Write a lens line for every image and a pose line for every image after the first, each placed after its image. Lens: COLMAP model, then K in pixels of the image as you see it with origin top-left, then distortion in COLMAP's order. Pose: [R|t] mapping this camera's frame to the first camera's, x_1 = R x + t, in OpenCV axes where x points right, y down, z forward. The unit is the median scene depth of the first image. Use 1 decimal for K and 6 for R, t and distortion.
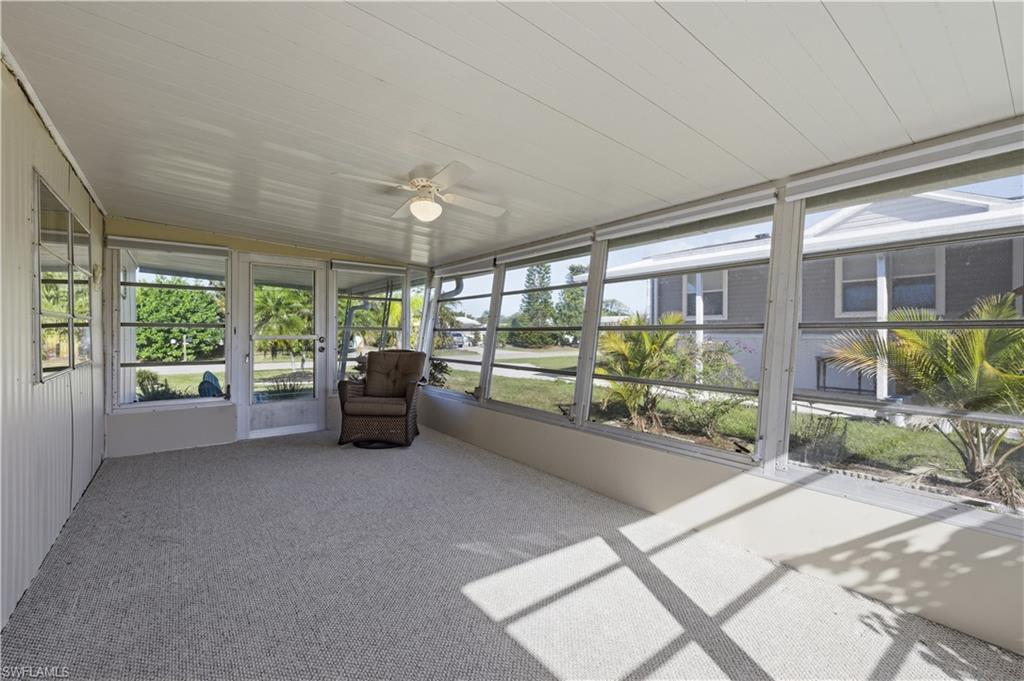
lens RADIAL K [[427.4, 0, 511.0], [0, 427.4, 334.9], [0, 0, 1]] dist [0.000201, 0.000158]
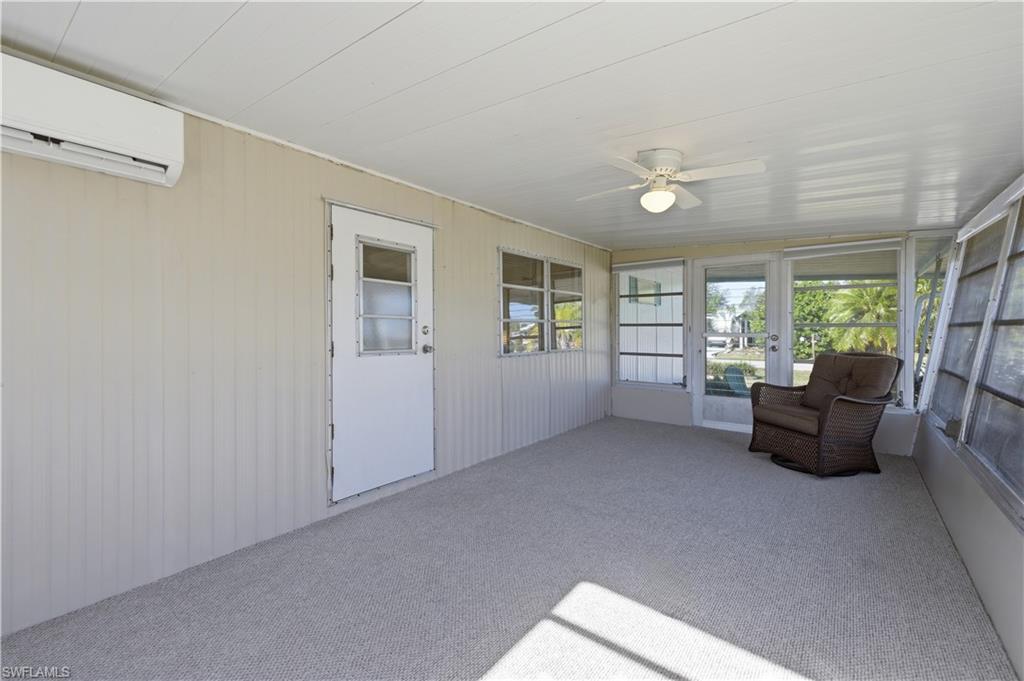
lens RADIAL K [[434.2, 0, 512.8], [0, 434.2, 331.7], [0, 0, 1]] dist [0.000467, 0.000043]
pose [[0.248499, -0.000527, -0.968632, 0.346513], [-0.002463, 0.999996, -0.001176, -0.000115], [0.968629, 0.002678, 0.248497, 0.235632]]
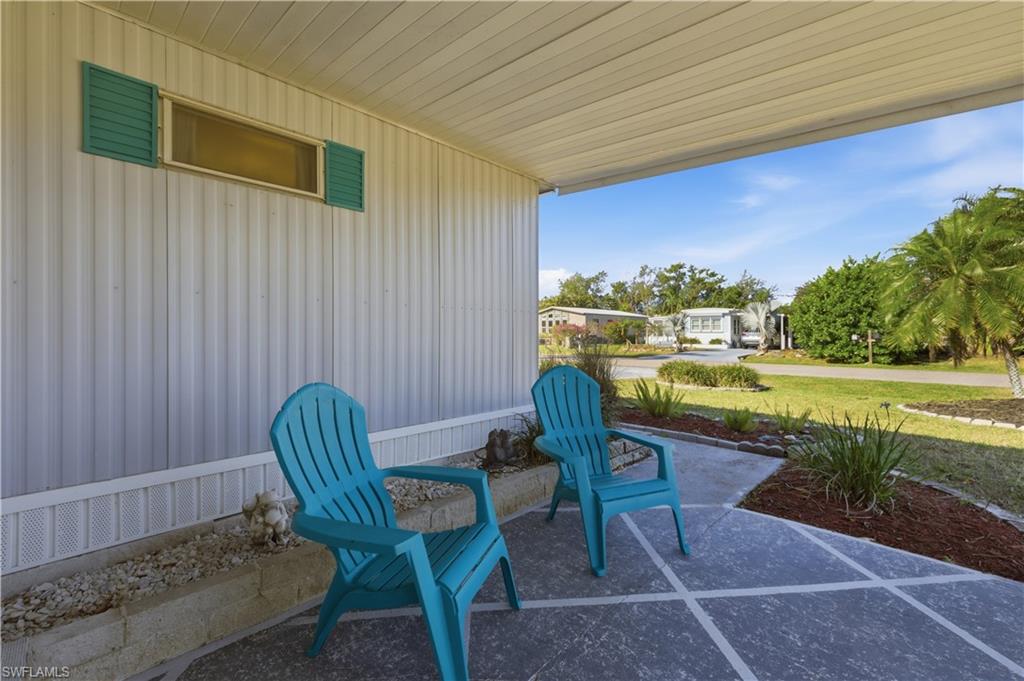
lens RADIAL K [[427.4, 0, 511.0], [0, 427.4, 334.9], [0, 0, 1]] dist [0.000201, 0.000158]
pose [[0.135195, -0.000508, -0.990819, -0.446391], [-0.005793, 0.999982, -0.001303, 0.080884], [0.990802, 0.005916, 0.135190, 1.328192]]
